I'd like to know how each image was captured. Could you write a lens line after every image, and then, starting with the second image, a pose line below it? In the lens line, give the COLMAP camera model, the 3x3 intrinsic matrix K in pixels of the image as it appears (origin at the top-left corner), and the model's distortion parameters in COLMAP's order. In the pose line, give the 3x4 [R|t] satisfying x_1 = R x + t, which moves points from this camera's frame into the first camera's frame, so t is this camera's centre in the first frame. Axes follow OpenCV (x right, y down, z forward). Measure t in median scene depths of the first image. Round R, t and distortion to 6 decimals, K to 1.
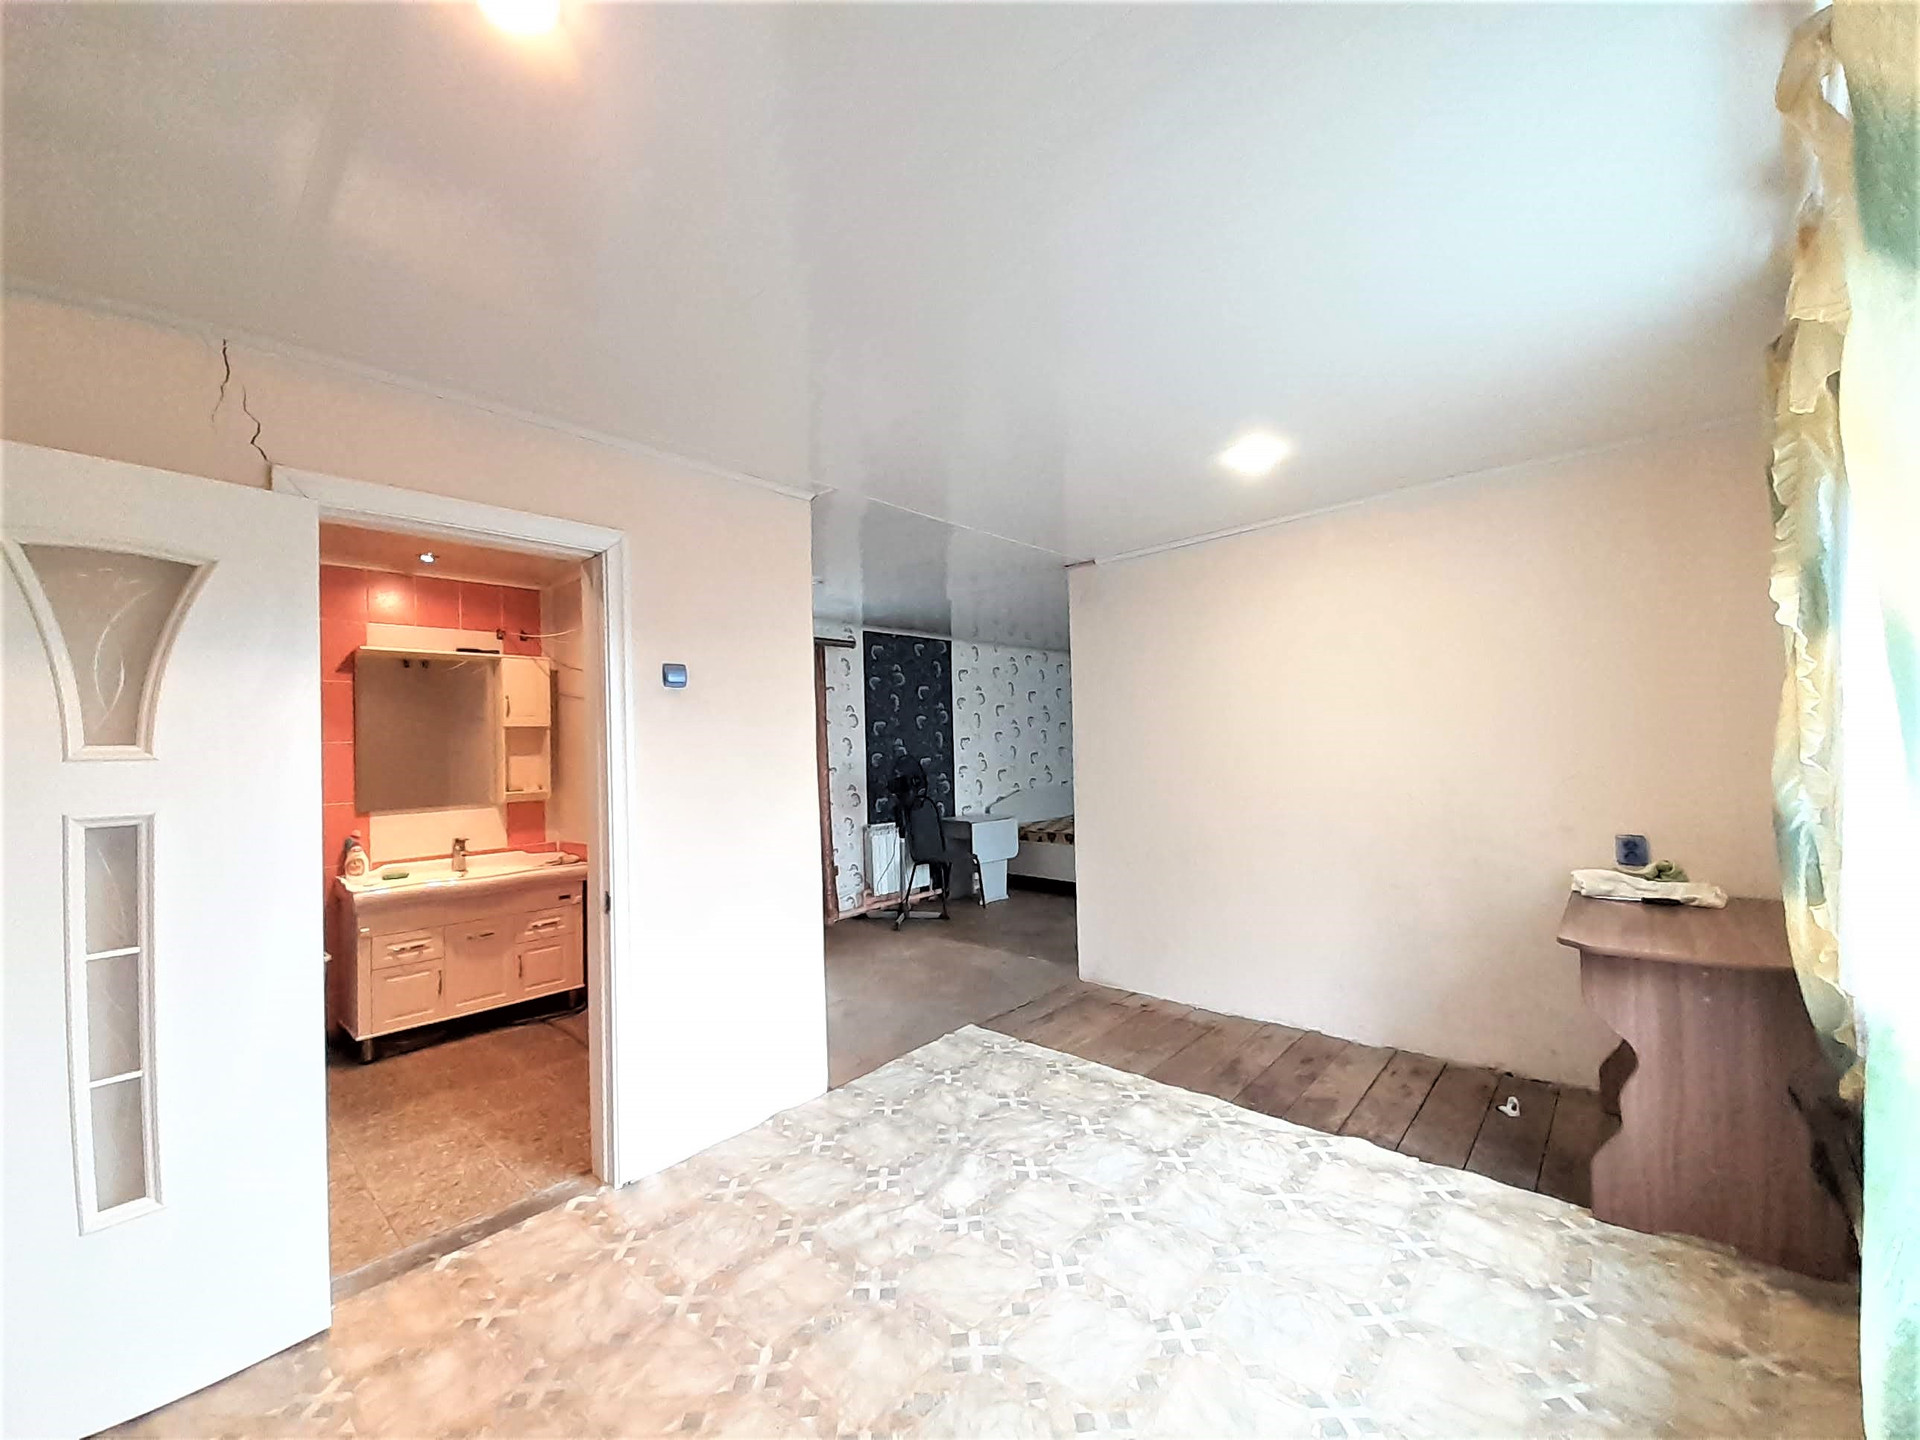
lens RADIAL K [[761.9, 0, 960.0], [0, 761.9, 720.0], [0, 0, 1]] dist [0.000103, -0.000127]
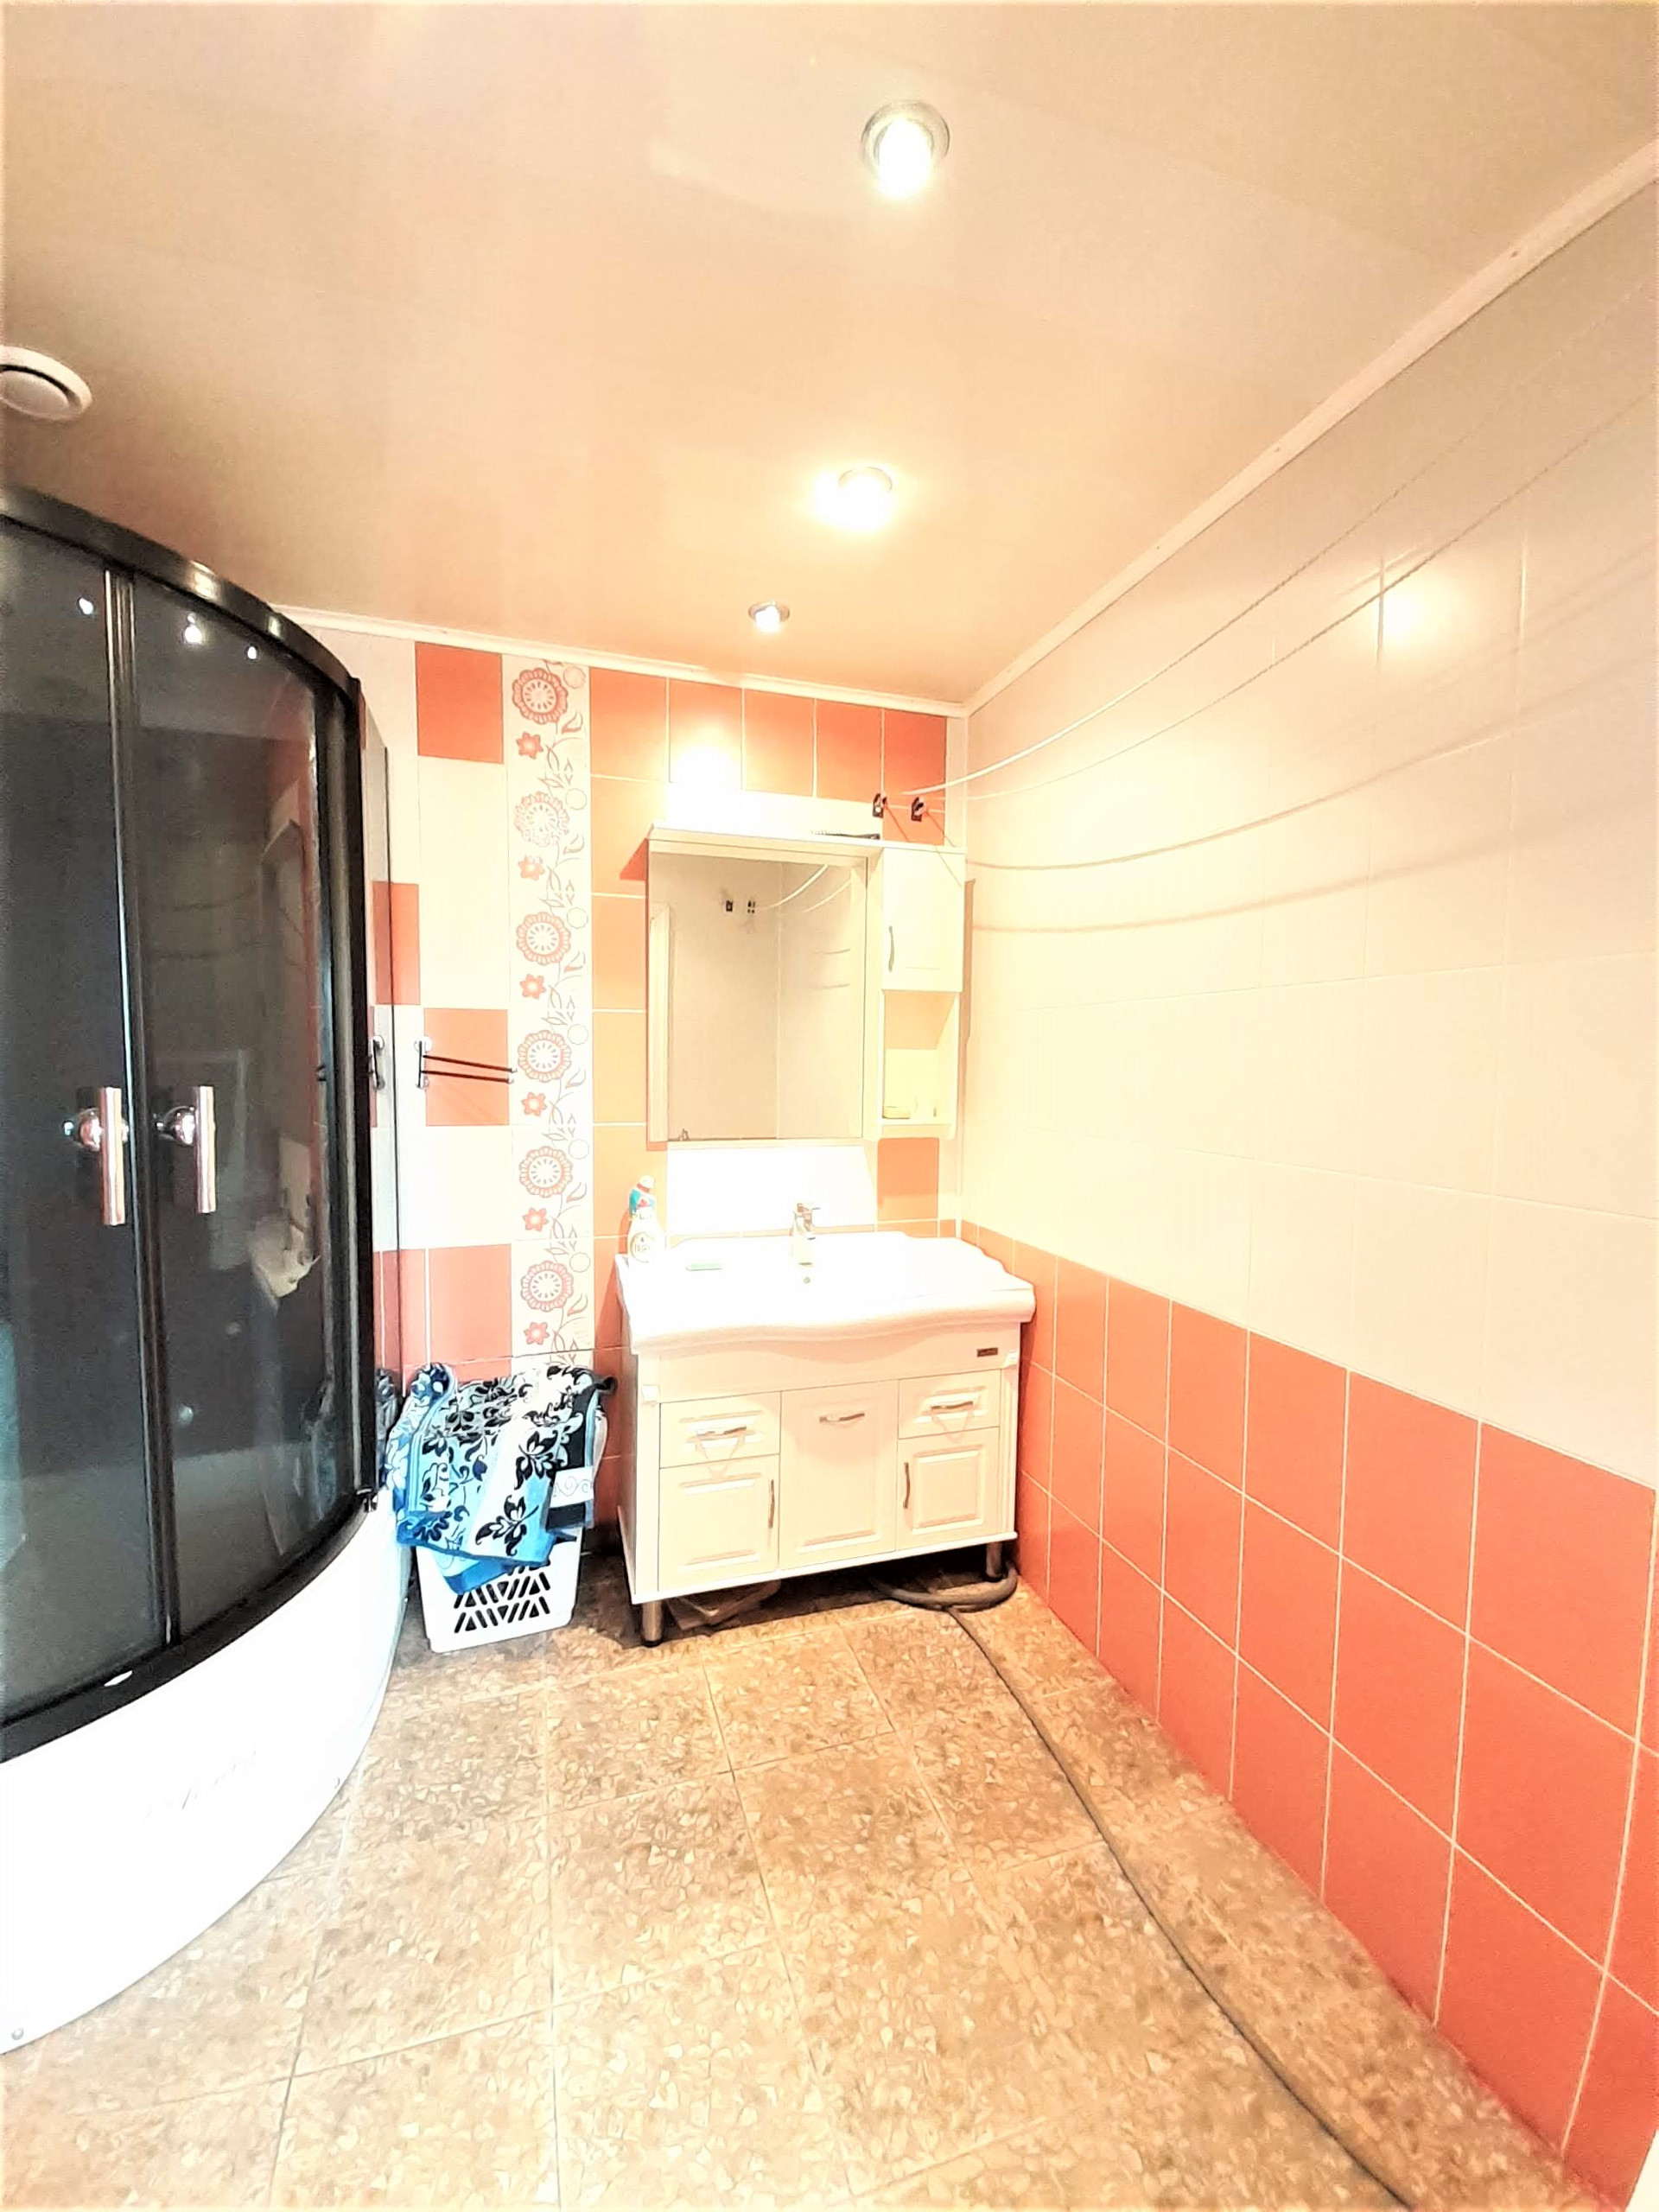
lens RADIAL K [[957.6, 0, 829.5], [0, 957.6, 1106.0], [0, 0, 1]] dist [-0.000738, -0.000180]
pose [[0.868370, 0.094498, -0.486831, -0.328310], [-0.032434, 0.990397, 0.134393, 0.000500], [0.494856, -0.100913, 0.863096, 0.448686]]
